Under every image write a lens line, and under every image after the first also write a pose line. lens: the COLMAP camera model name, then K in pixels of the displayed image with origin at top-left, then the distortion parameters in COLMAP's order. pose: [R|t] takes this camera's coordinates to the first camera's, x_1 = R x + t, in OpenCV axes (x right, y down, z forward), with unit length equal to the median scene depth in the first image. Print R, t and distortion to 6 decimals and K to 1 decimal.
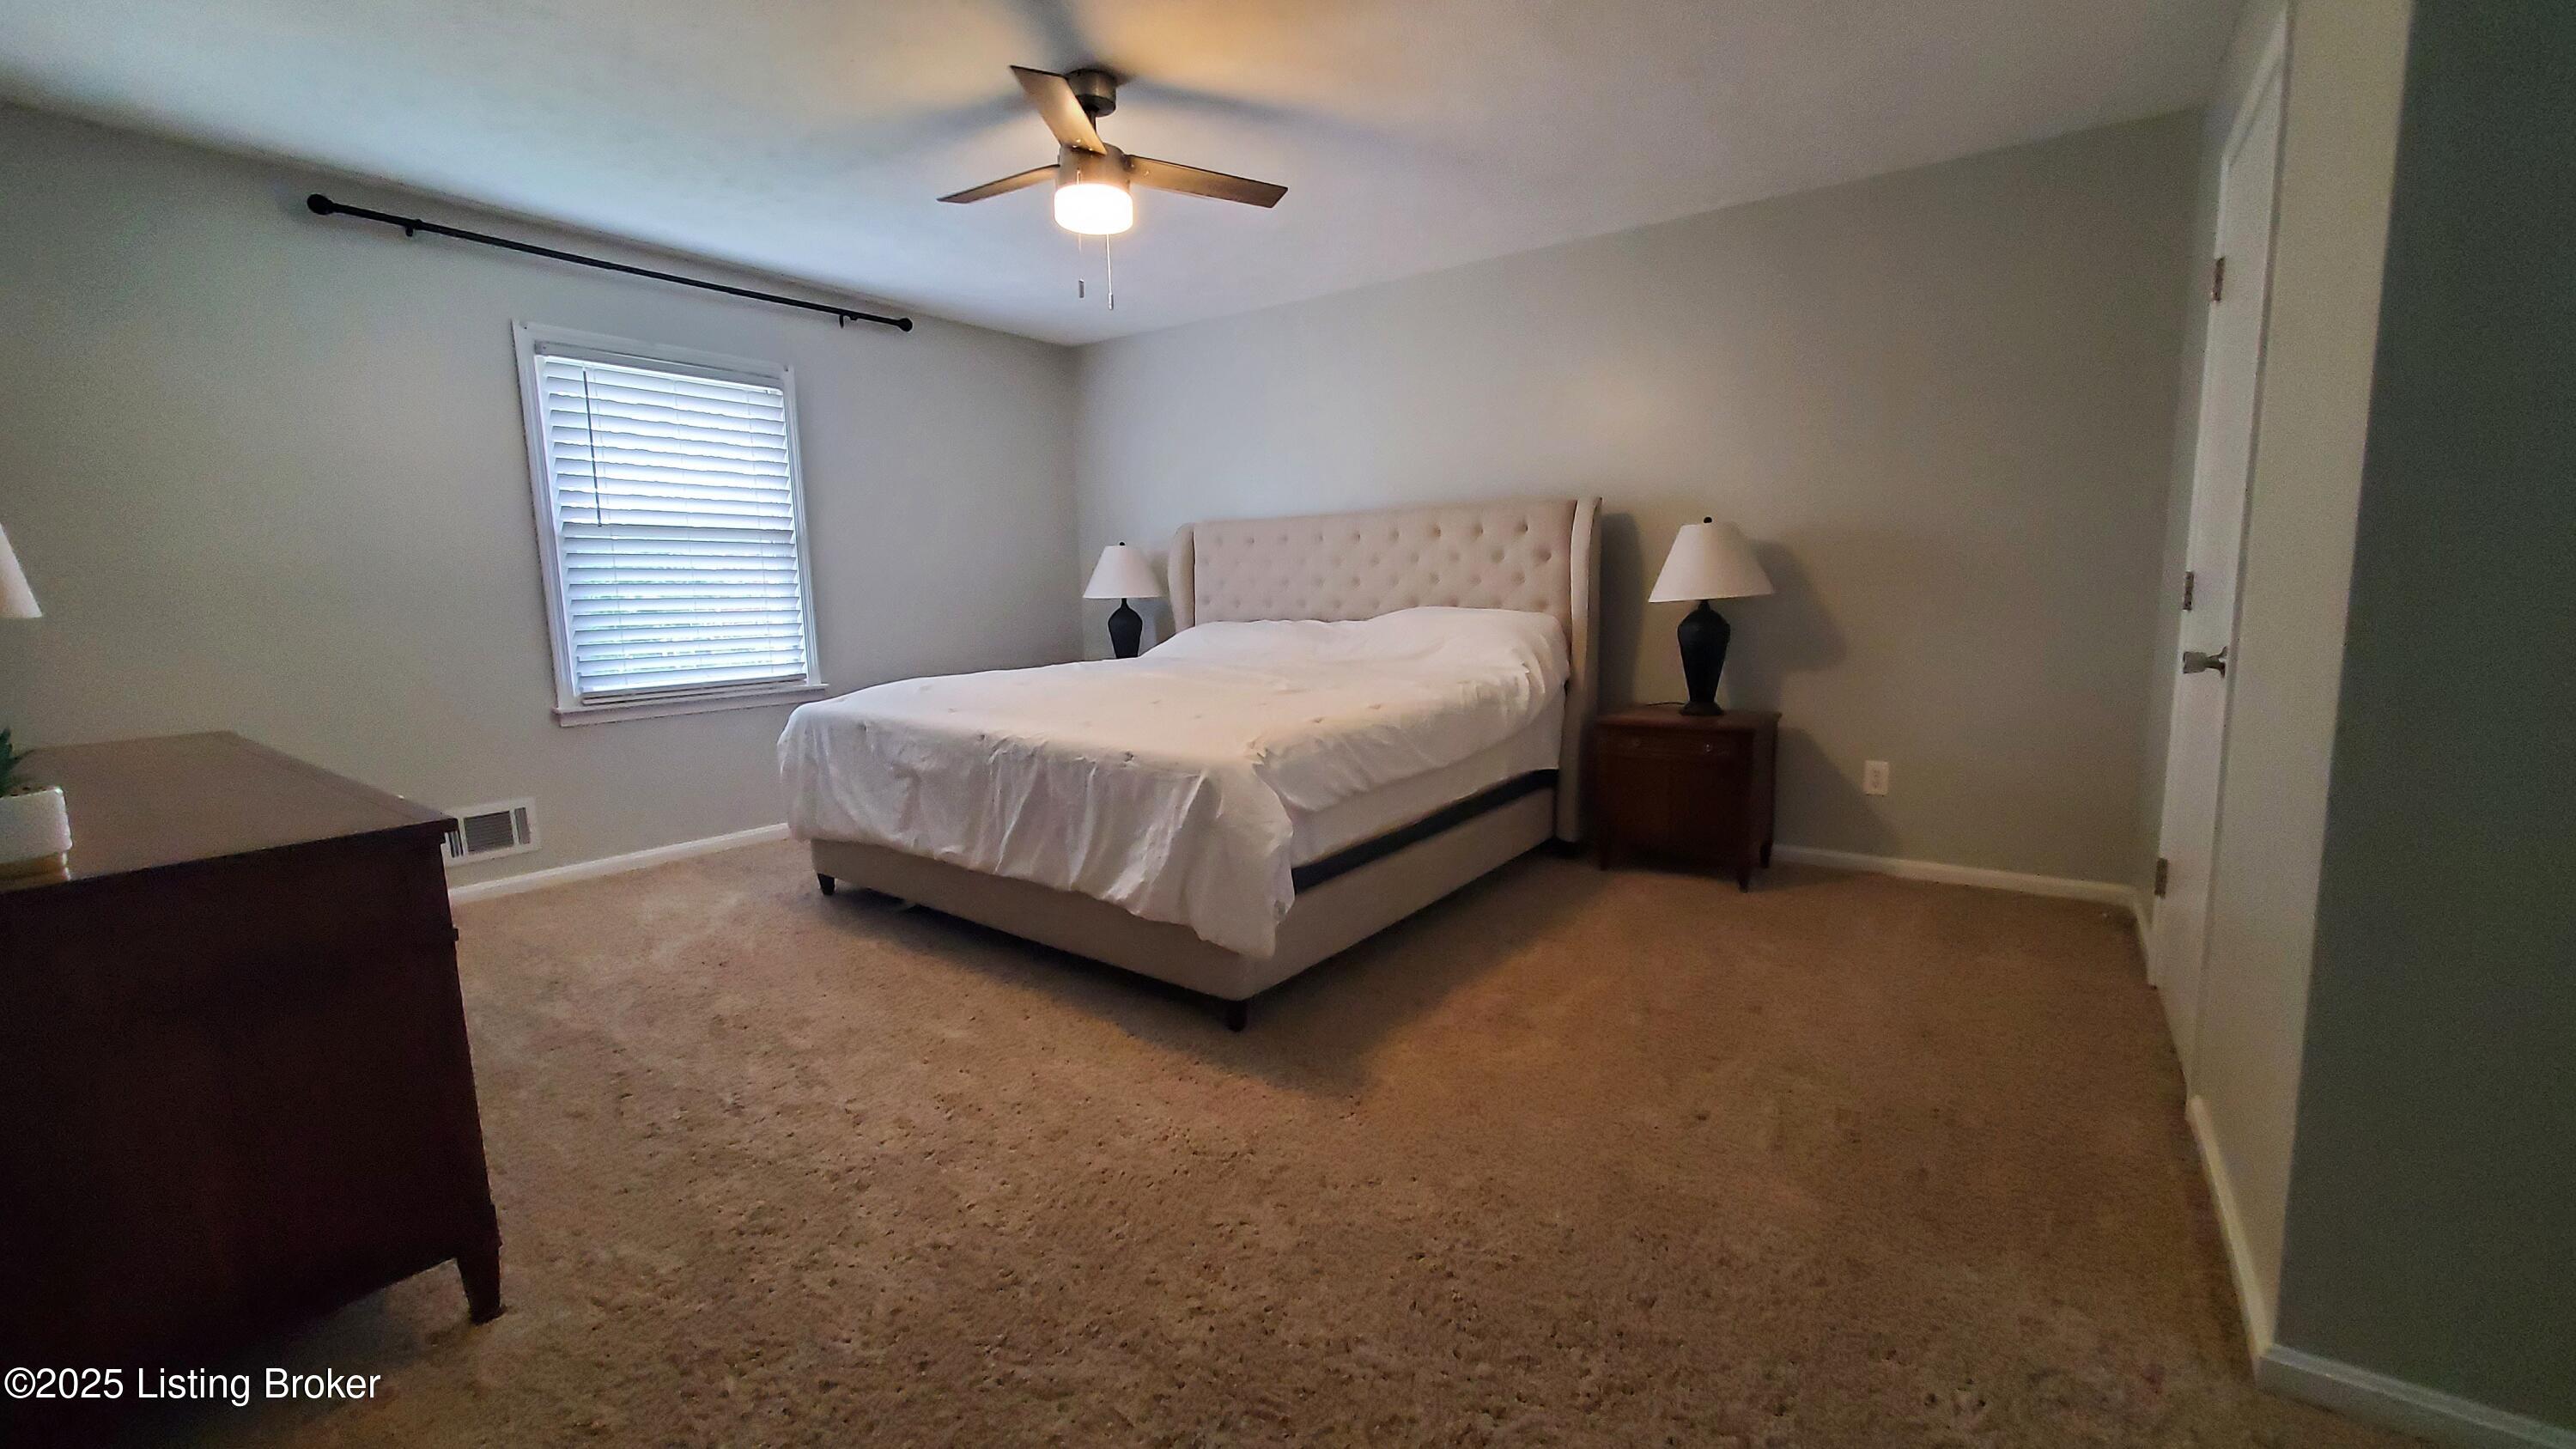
lens RADIAL K [[1028.3, 0, 1291.3], [0, 1028.3, 724.9], [0, 0, 1]] dist [0.007287, -0.001777]
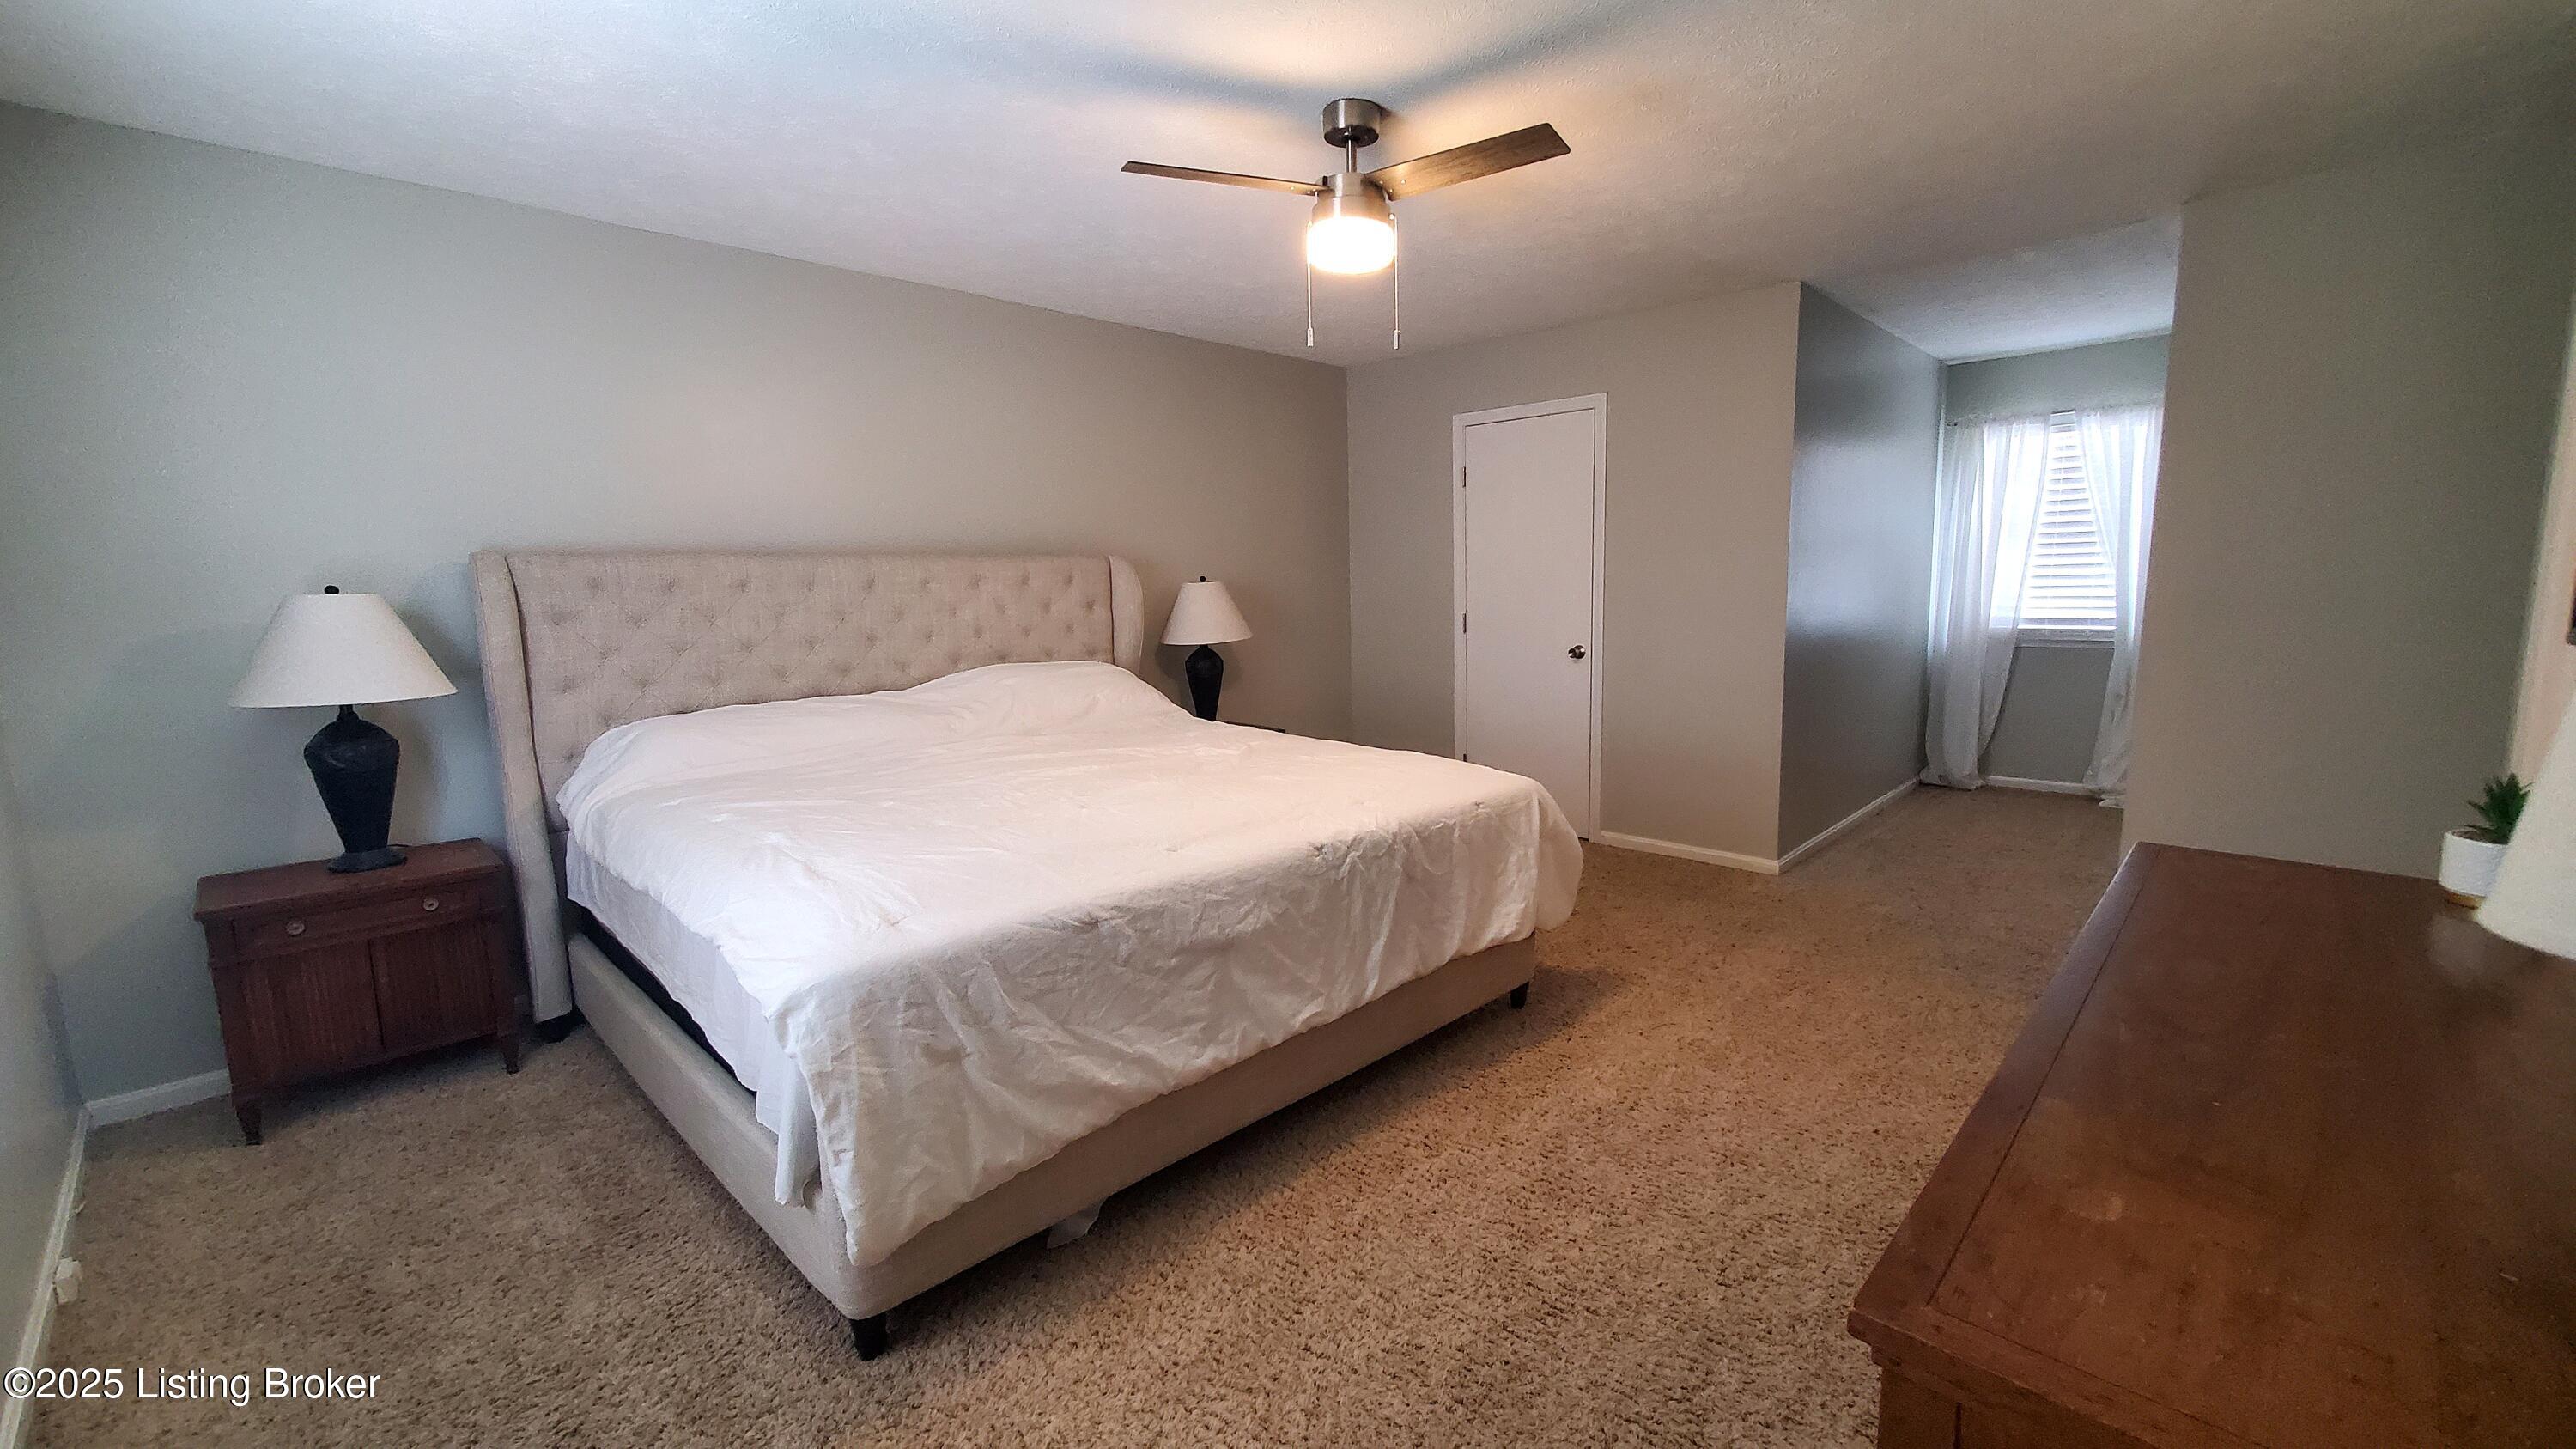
lens RADIAL K [[1028.3, 0, 1291.1], [0, 1028.3, 718.9], [0, 0, 1]] dist [0.007287, -0.001777]
pose [[0.140643, -0.119233, 0.982855, -0.982860], [0.156621, 0.982901, 0.096827, -0.152746], [-0.977594, 0.140317, 0.156912, 0.820357]]
